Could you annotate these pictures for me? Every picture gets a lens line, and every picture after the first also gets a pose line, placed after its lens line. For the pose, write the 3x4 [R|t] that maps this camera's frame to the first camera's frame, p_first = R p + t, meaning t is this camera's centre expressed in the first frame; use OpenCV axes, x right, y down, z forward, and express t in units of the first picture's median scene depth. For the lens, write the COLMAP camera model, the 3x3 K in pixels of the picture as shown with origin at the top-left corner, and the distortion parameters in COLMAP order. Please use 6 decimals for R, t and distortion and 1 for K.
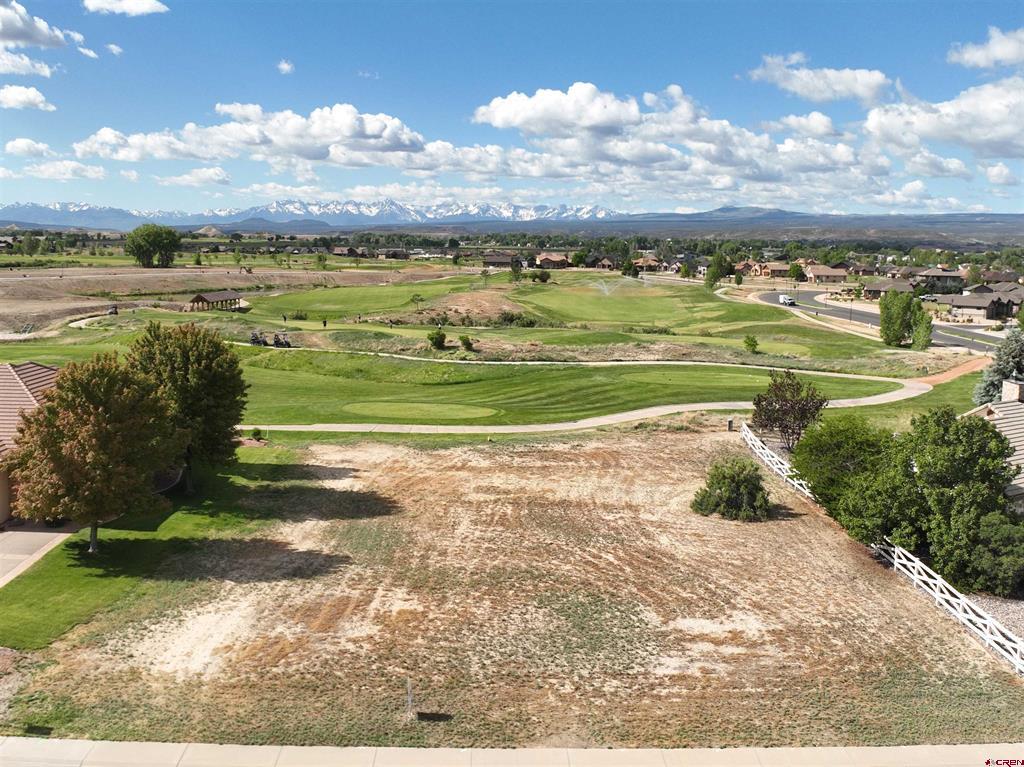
lens RADIAL K [[965.6, 0, 512.0], [0, 965.6, 383.5], [0, 0, 1]] dist [-0.088032, -0.002839]
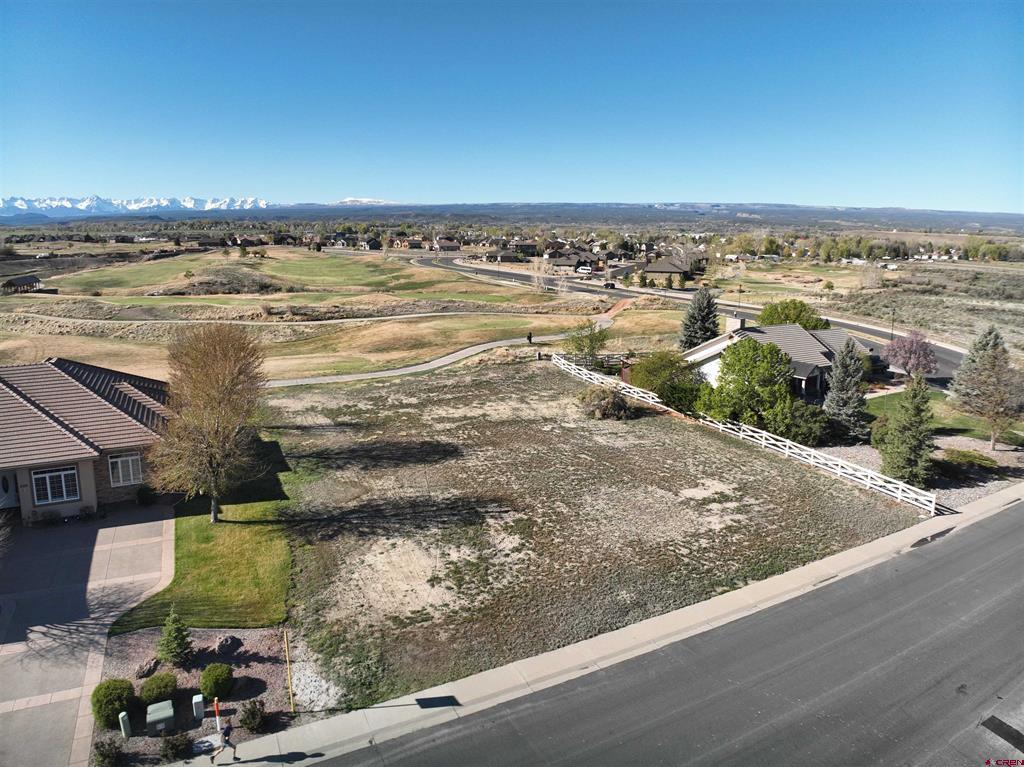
lens RADIAL K [[647.6, 0, 517.9], [0, 647.6, 384.4], [0, 0, 1]] dist [-0.090664, -0.000640]
pose [[0.899209, -0.103732, 0.425045, -0.428533], [0.060902, 0.991706, 0.113183, -0.051699], [-0.433261, -0.075889, 0.898068, 0.171855]]
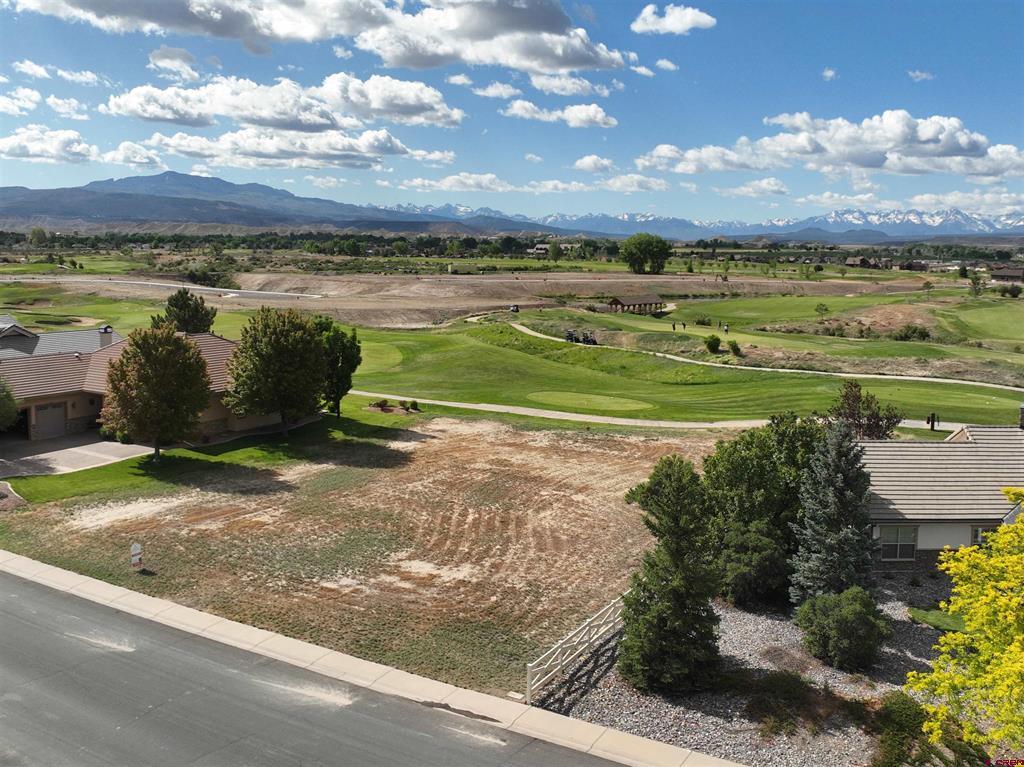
lens RADIAL K [[965.6, 0, 512.0], [0, 965.6, 383.5], [0, 0, 1]] dist [-0.088032, -0.002839]
pose [[0.858334, 0.067249, -0.508665, 0.766485], [-0.072241, 0.997338, 0.009953, 0.006197], [0.507980, 0.028203, 0.860907, 0.025372]]
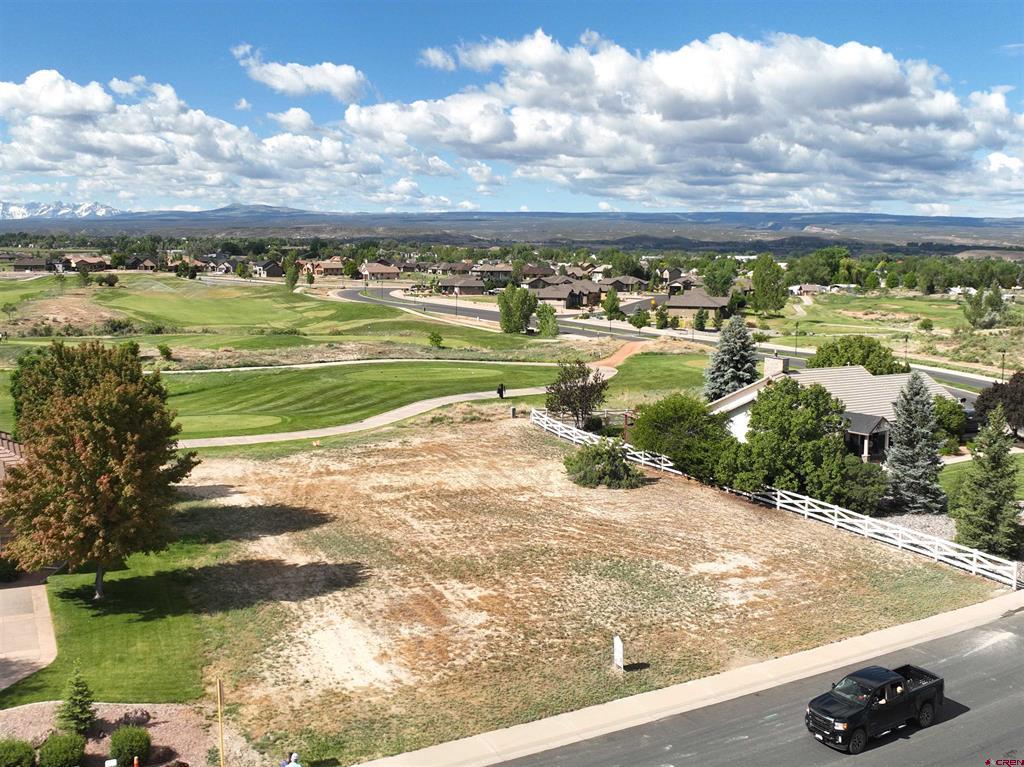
lens RADIAL K [[965.6, 0, 512.0], [0, 965.6, 383.5], [0, 0, 1]] dist [-0.088032, -0.002839]
pose [[0.886250, -0.063749, 0.458799, -0.503441], [0.062999, 0.997870, 0.016958, -0.016129], [-0.458902, 0.013874, 0.888378, 0.021718]]
